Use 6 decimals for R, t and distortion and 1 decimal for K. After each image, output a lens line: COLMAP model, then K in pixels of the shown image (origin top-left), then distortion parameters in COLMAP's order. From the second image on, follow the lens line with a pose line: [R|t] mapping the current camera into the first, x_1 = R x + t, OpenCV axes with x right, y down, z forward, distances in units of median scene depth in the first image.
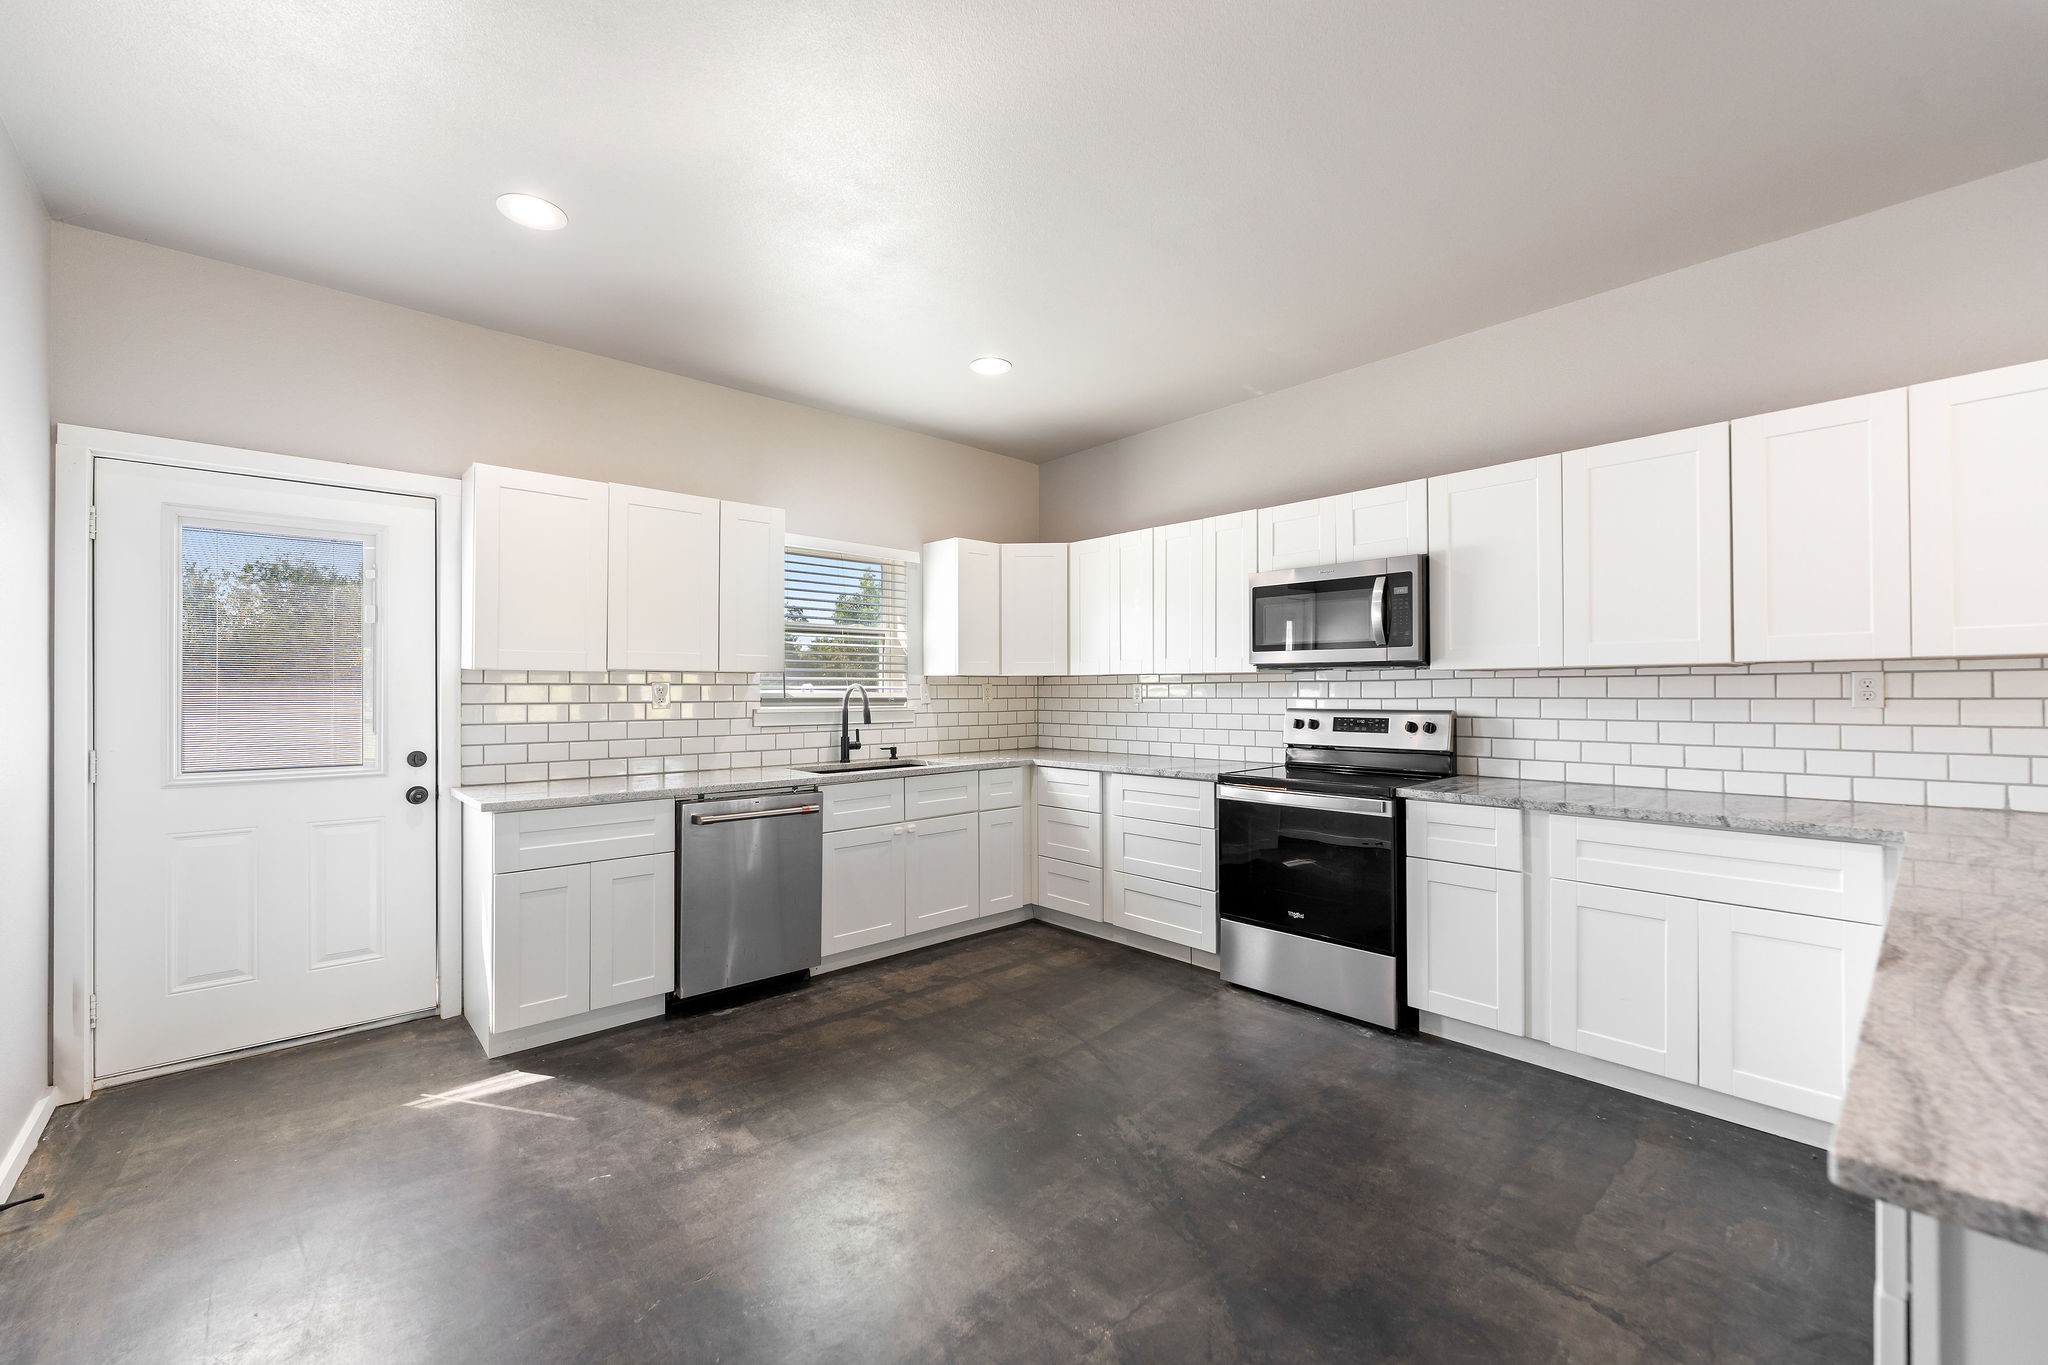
lens RADIAL K [[832.9, 0, 1024.0], [0, 832.9, 682.5], [0, 0, 1]] dist [0.000553, -0.000192]
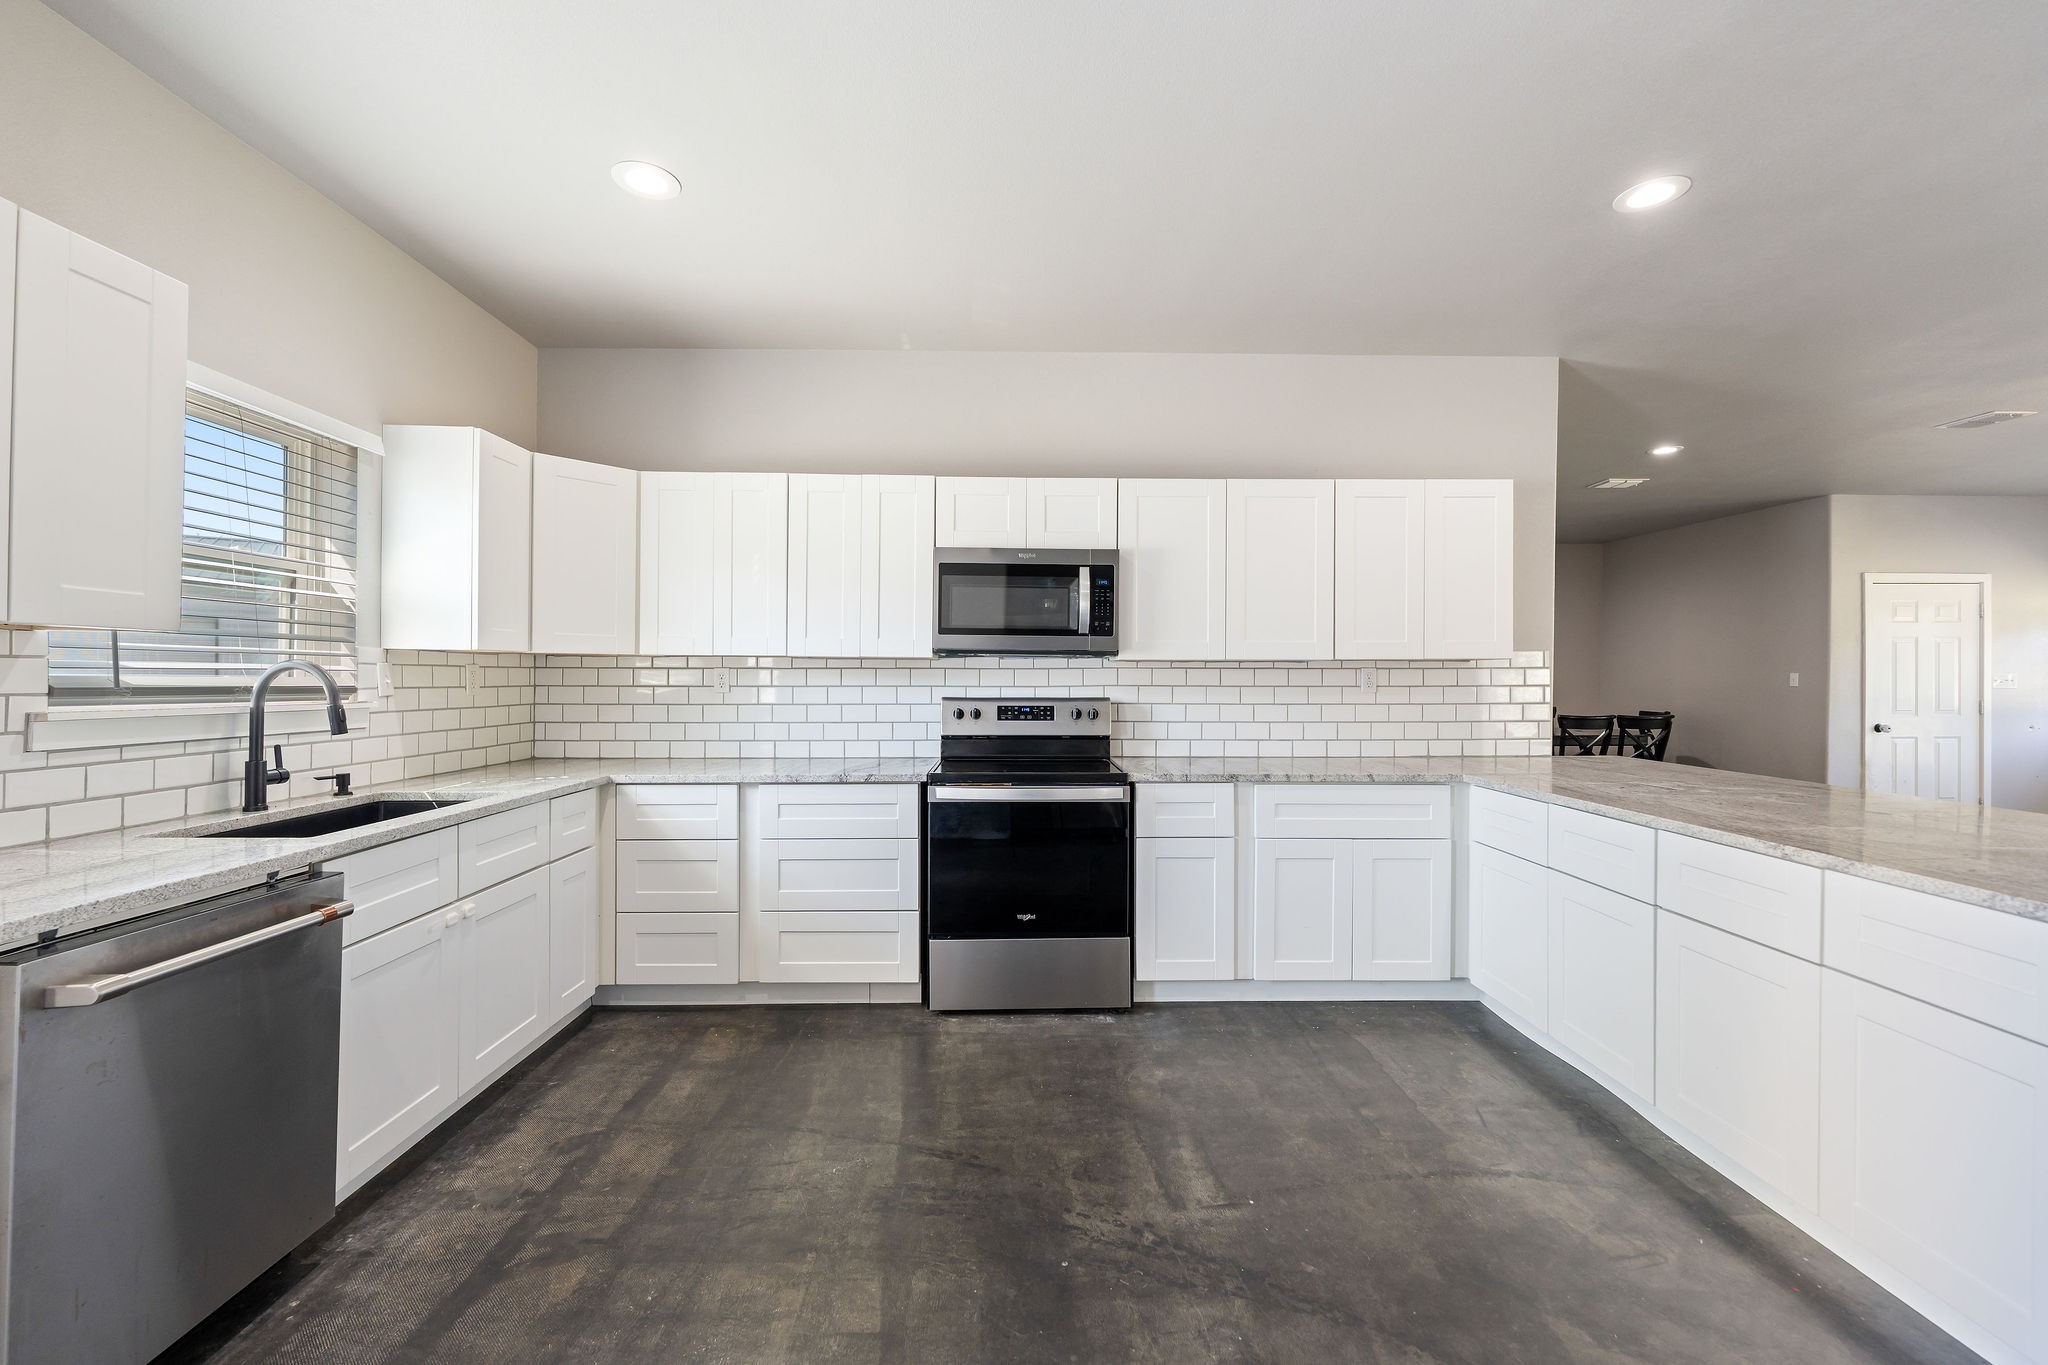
lens RADIAL K [[832.8, 0, 1031.5], [0, 832.8, 677.2], [0, 0, 1]] dist [0.000442, -0.000149]
pose [[0.654201, 0.007129, 0.756287, -0.336409], [-0.013845, 0.999901, 0.002550, 0.005341], [-0.756194, -0.012139, 0.654235, 0.339567]]
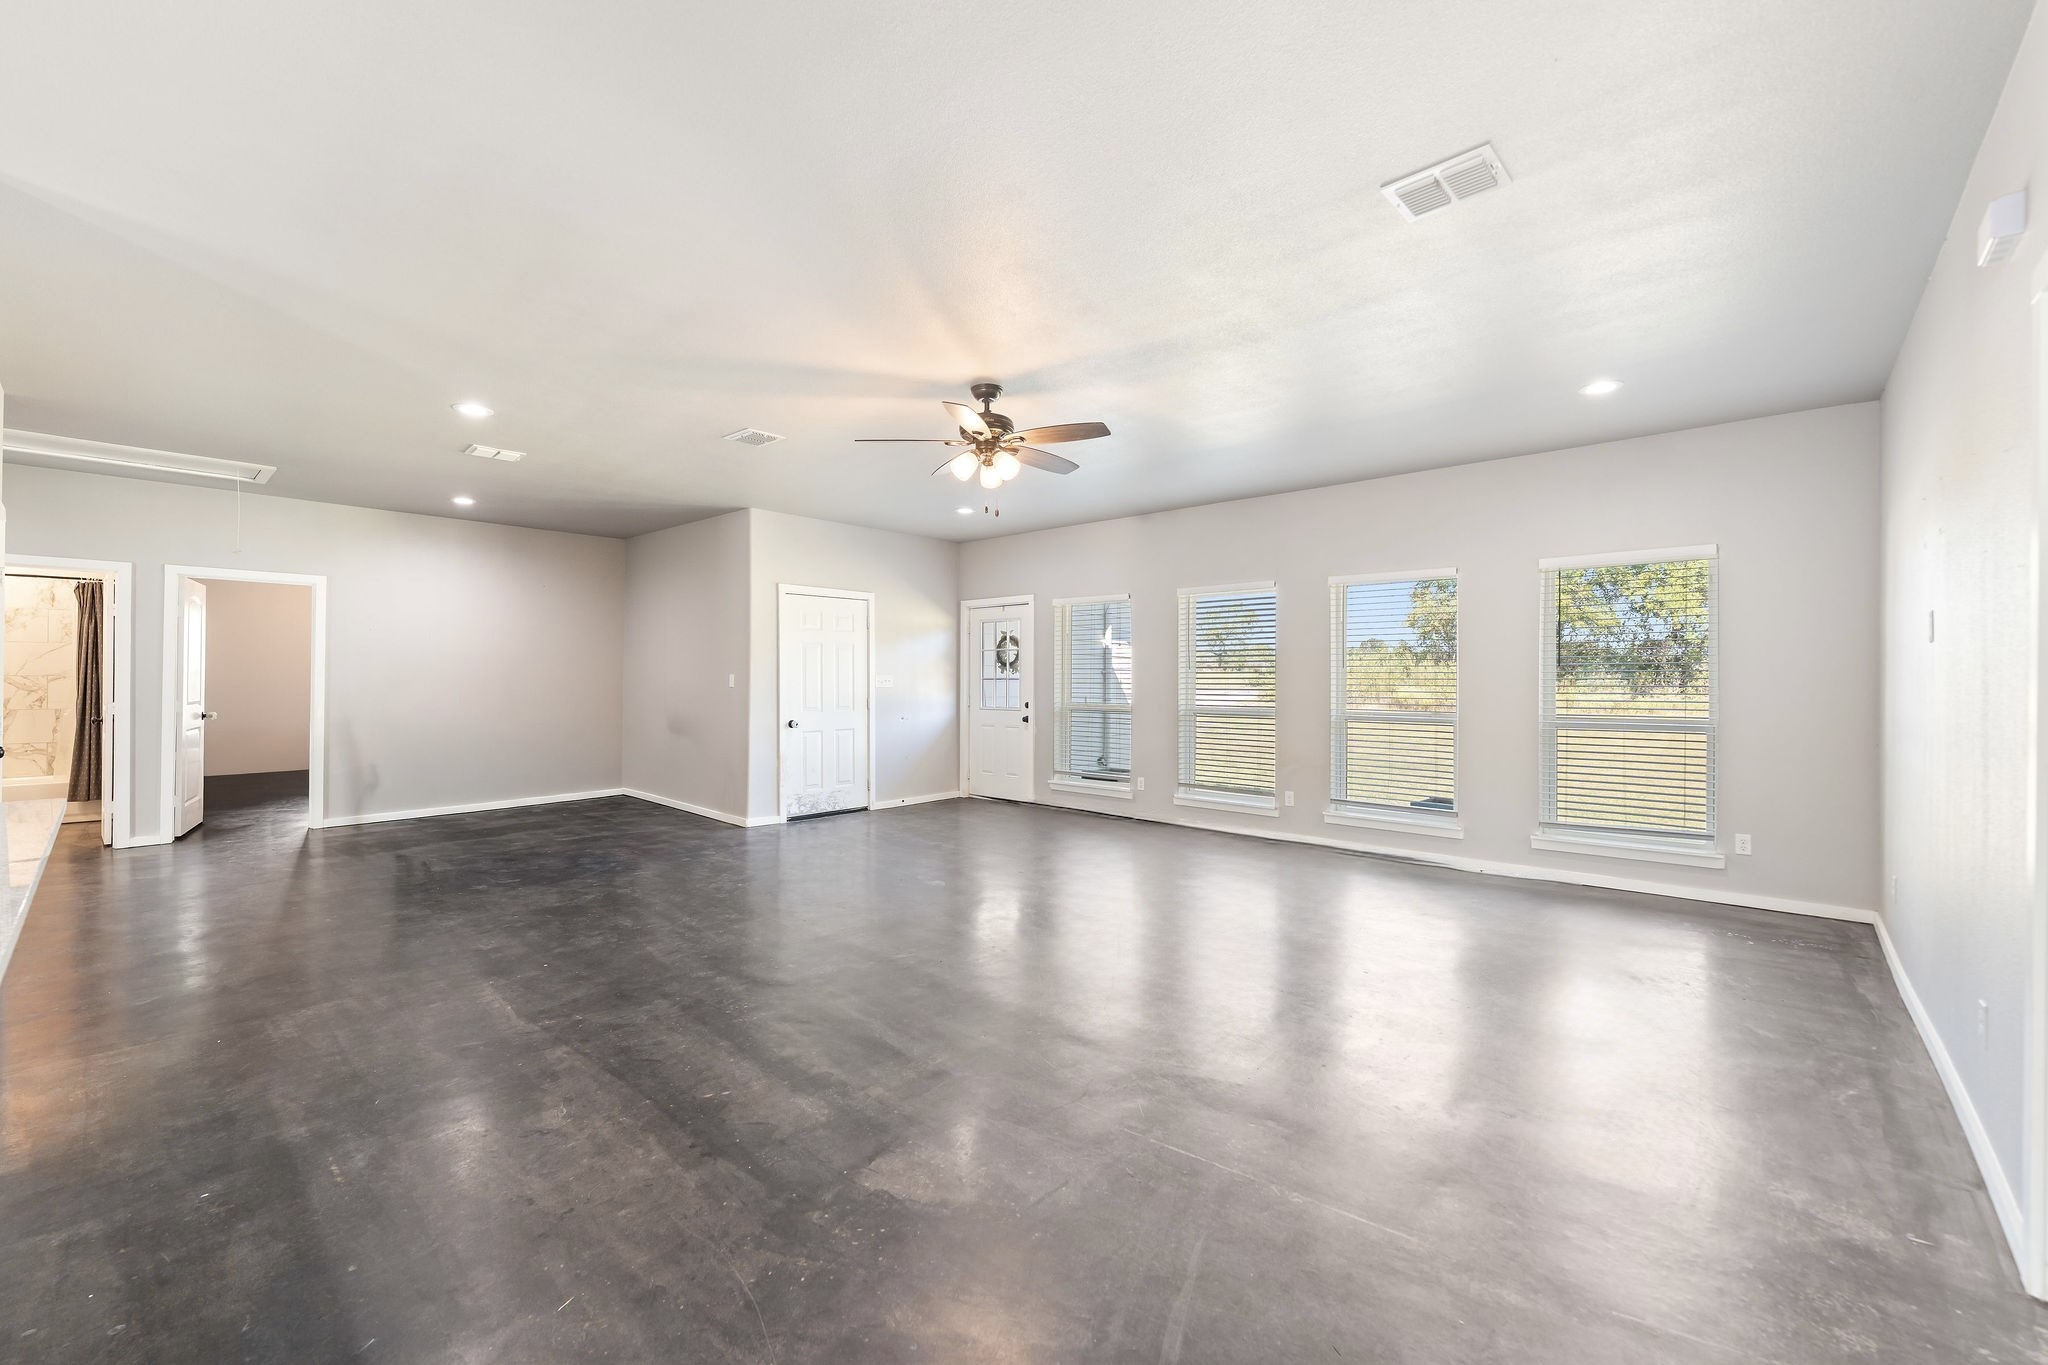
lens RADIAL K [[832.8, 0, 1031.5], [0, 832.8, 677.2], [0, 0, 1]] dist [0.000442, -0.000149]
pose [[-0.106643, 0.009849, 0.994249, 0.171083], [-0.010370, 0.999886, -0.011017, -0.002123], [-0.994243, -0.011486, -0.106529, -0.227417]]
